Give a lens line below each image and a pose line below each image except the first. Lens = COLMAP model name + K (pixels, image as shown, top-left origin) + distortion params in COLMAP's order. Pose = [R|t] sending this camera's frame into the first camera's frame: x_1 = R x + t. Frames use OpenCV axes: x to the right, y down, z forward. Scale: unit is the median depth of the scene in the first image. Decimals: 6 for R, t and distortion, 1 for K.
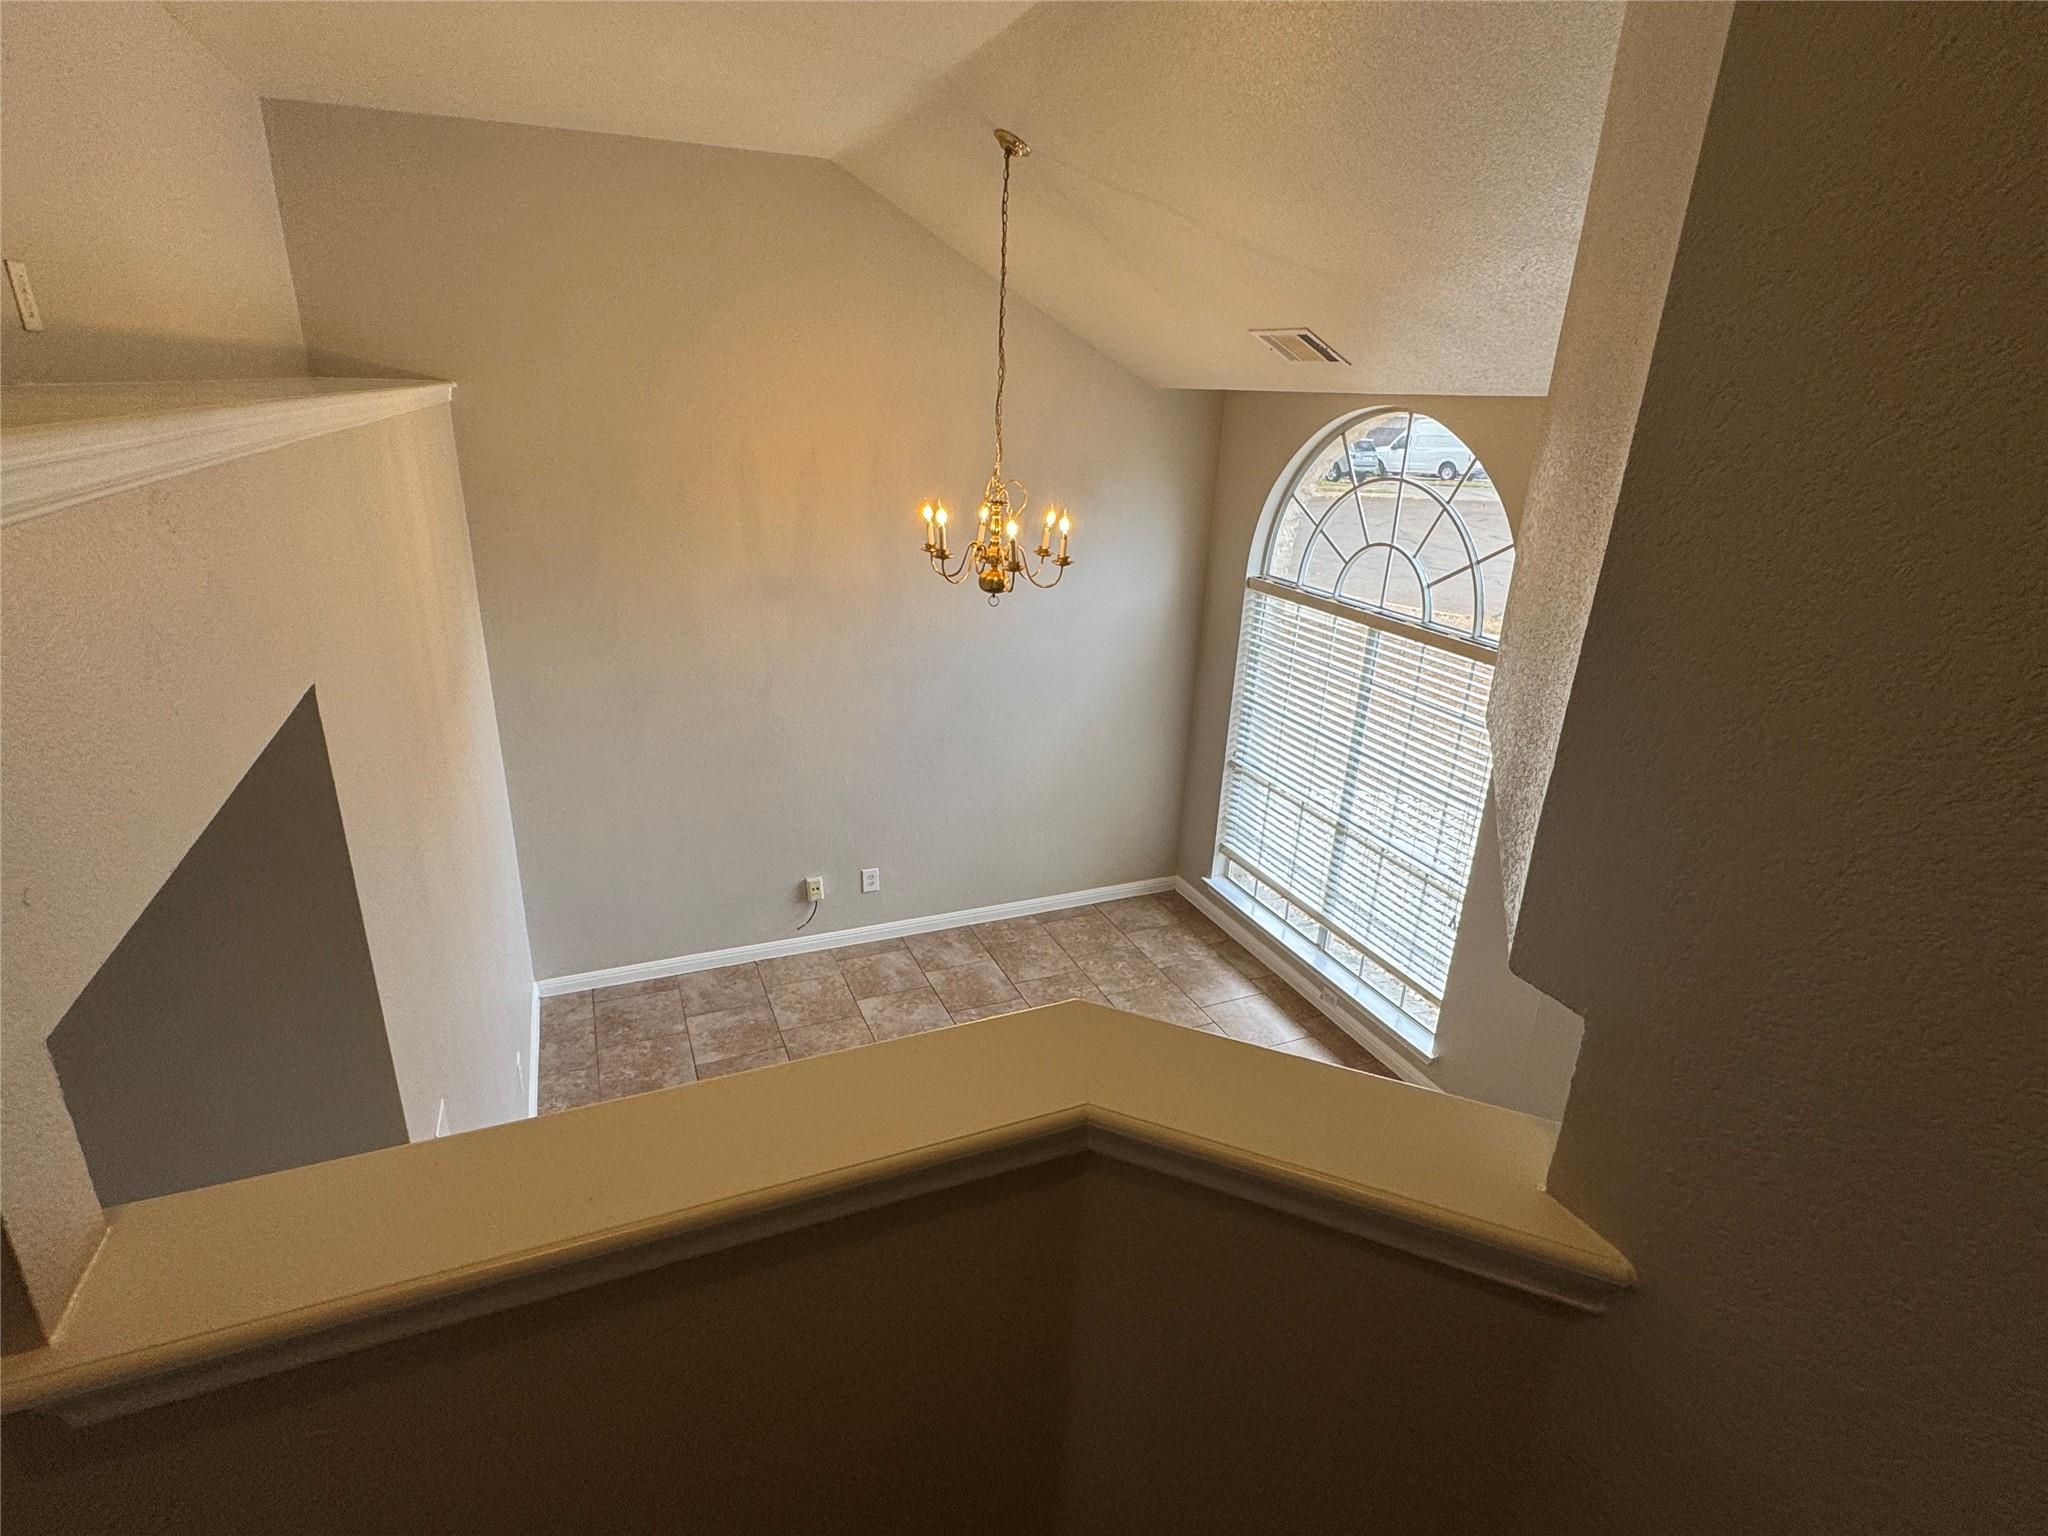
lens RADIAL K [[1025.4, 0, 1020.9], [0, 1025.4, 765.9], [0, 0, 1]] dist [-0.001595, -0.000098]
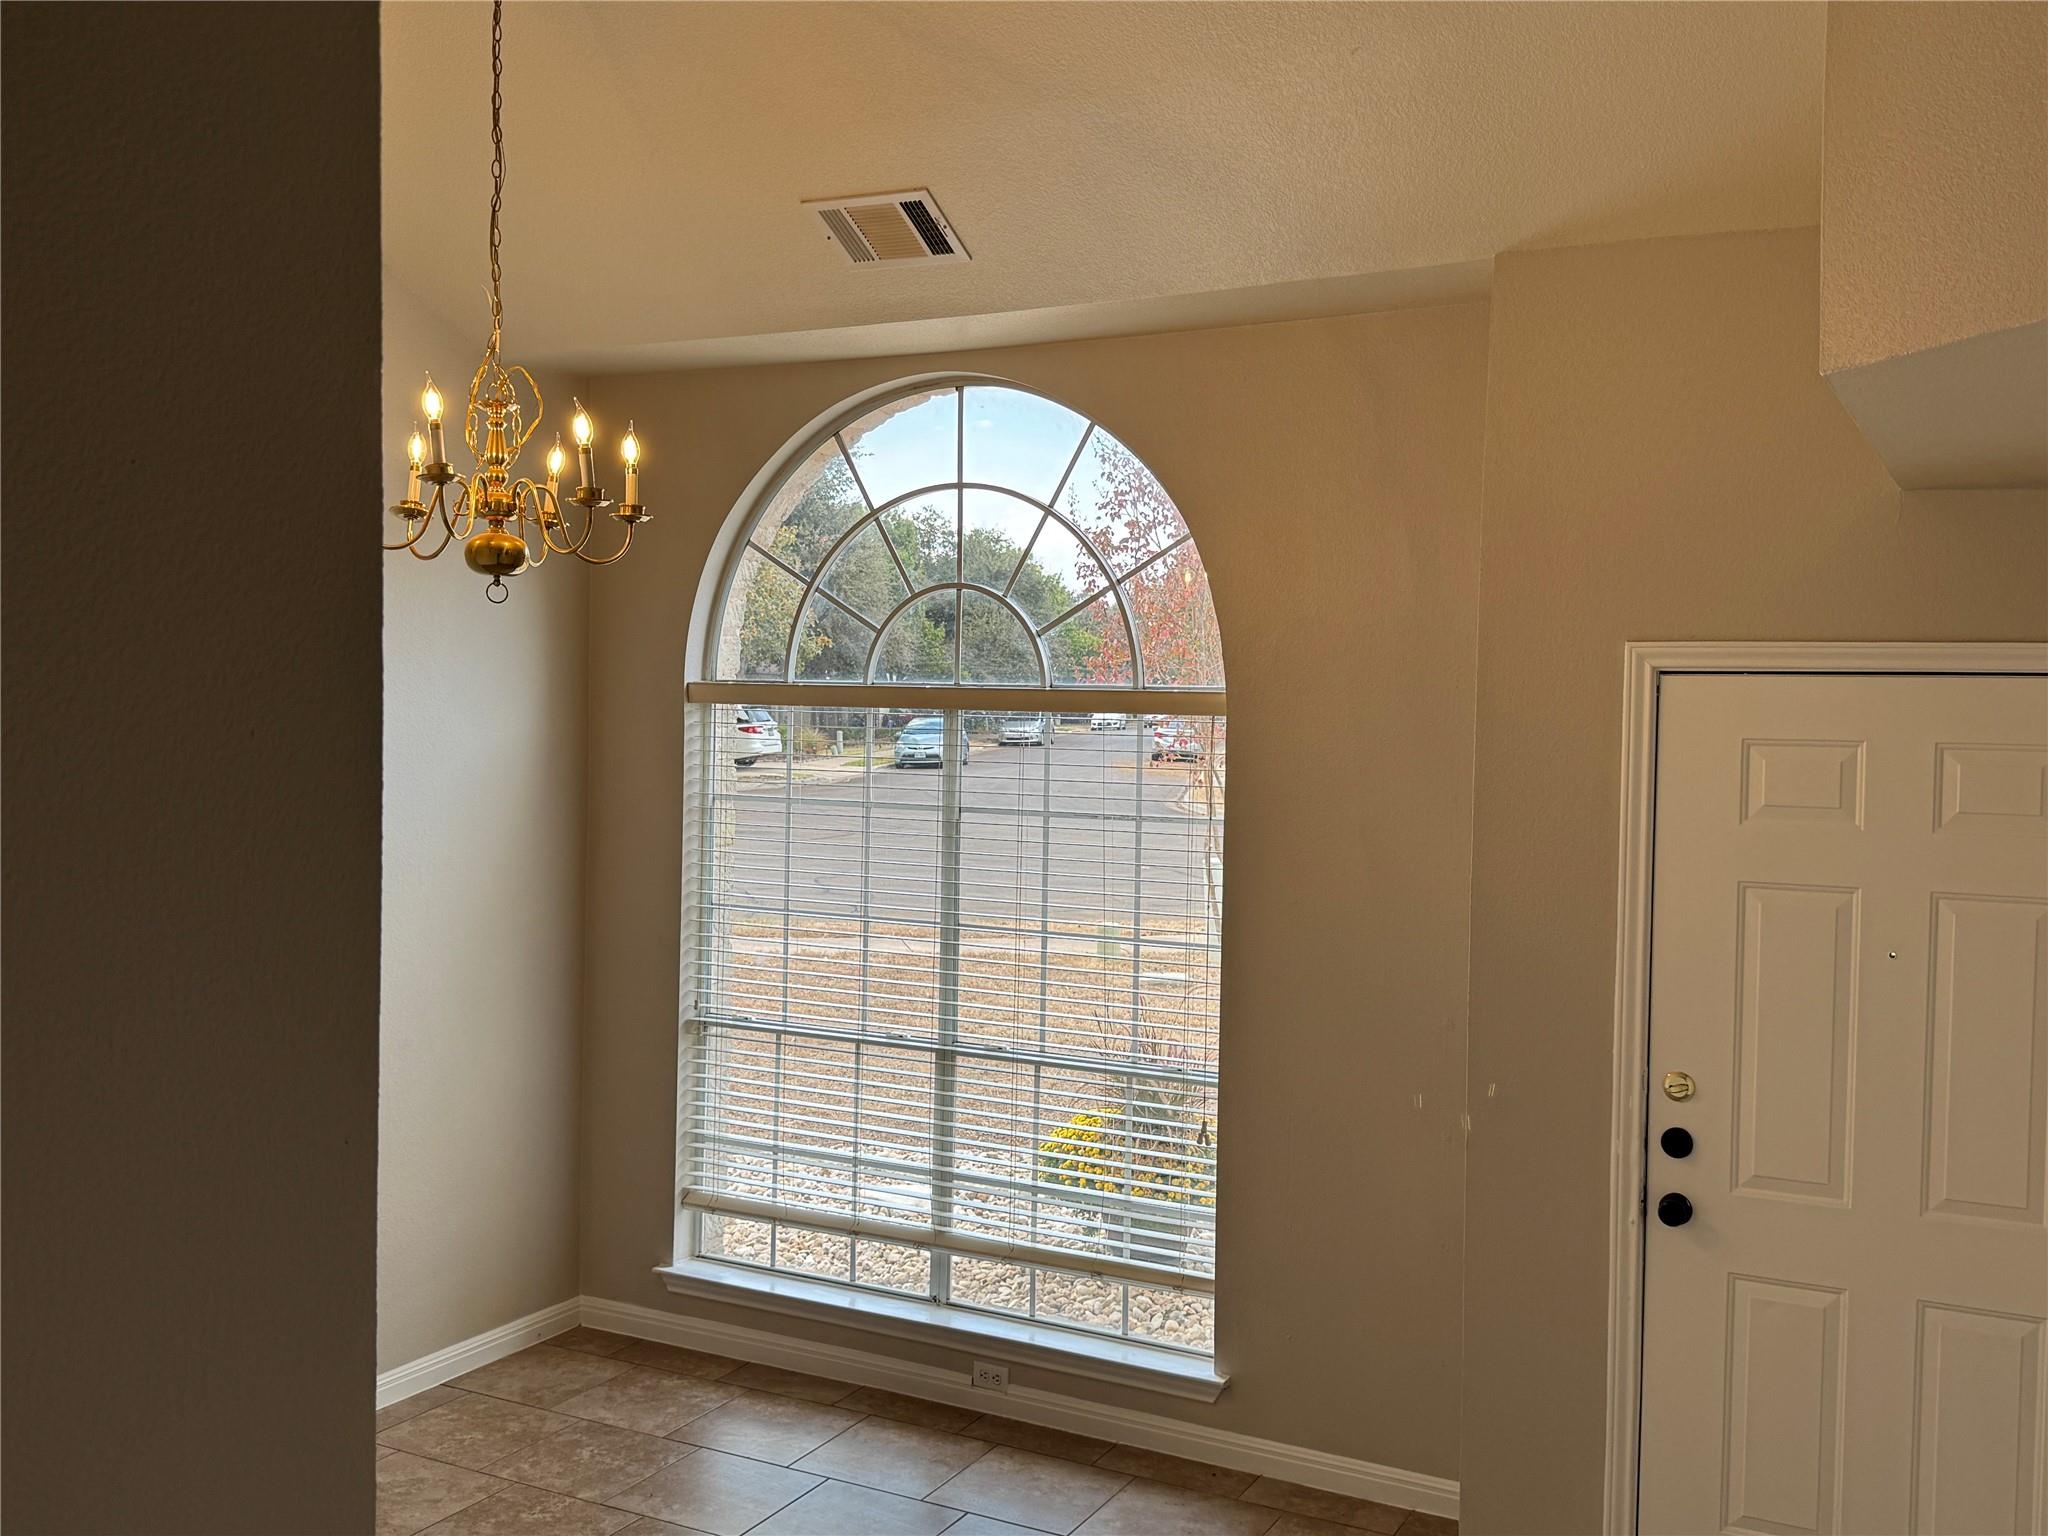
lens RADIAL K [[1855.9, 0, 1022.3], [0, 1855.9, 768.3], [0, 0, 1]] dist [0.018523, 0.002572]
pose [[0.779720, -0.044920, 0.624514, -0.283635], [0.226177, 0.950281, -0.214035, 0.125947], [-0.583849, 0.308138, 0.751113, 0.126655]]
